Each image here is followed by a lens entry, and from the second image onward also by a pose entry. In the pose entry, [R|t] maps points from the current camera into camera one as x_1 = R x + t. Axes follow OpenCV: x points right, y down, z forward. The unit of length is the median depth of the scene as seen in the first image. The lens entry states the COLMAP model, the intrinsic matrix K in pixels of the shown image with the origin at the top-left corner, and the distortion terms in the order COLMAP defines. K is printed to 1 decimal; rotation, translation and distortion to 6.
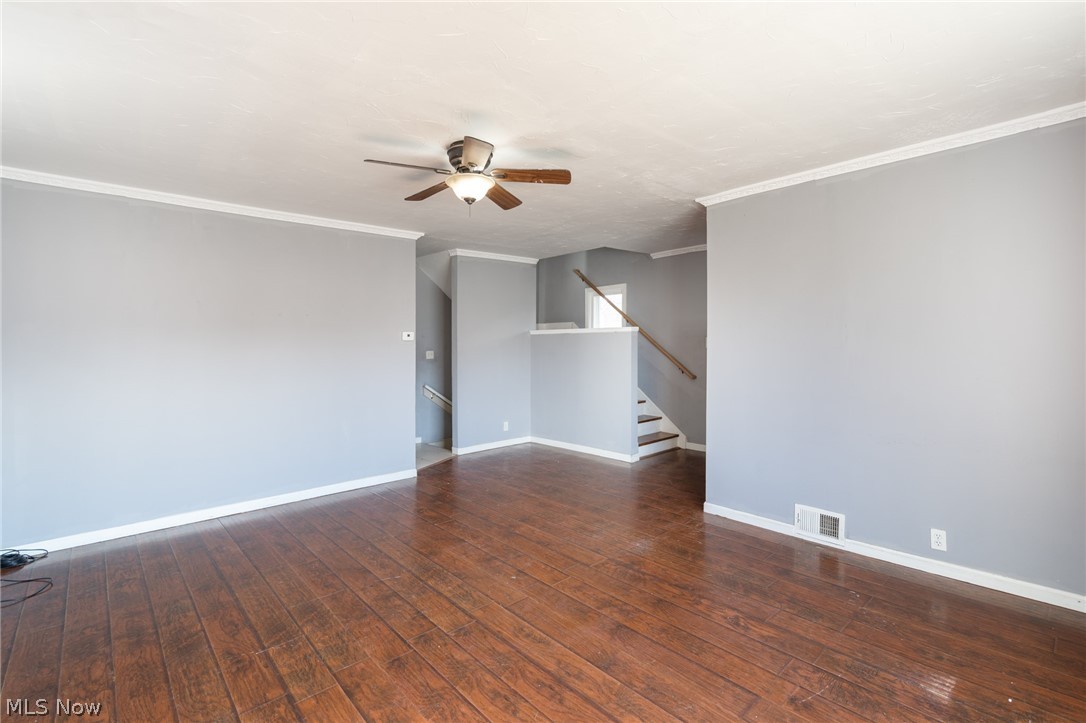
lens RADIAL K [[502.3, 0, 541.8], [0, 502.3, 343.8], [0, 0, 1]] dist [-0.002041, 0.000490]
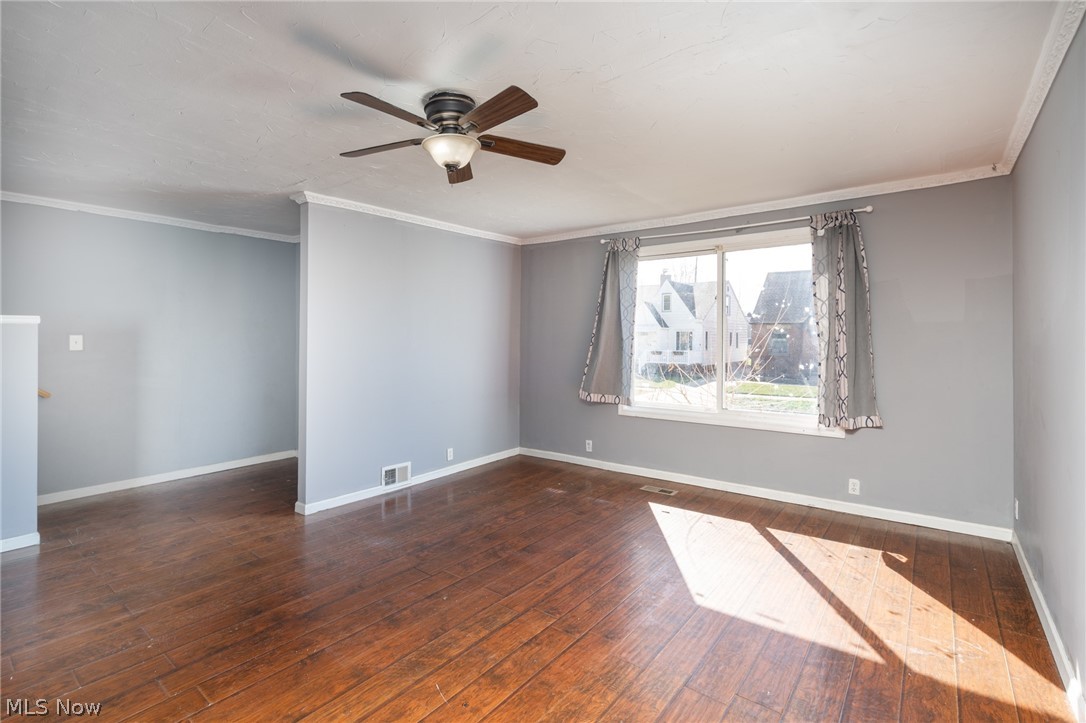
lens RADIAL K [[502.3, 0, 541.8], [0, 502.3, 343.8], [0, 0, 1]] dist [-0.002041, 0.000490]
pose [[-0.176502, -0.000243, 0.984300, -1.070775], [0.005907, 0.999982, 0.001306, 0.006046], [-0.984283, 0.006045, -0.176497, 1.077115]]
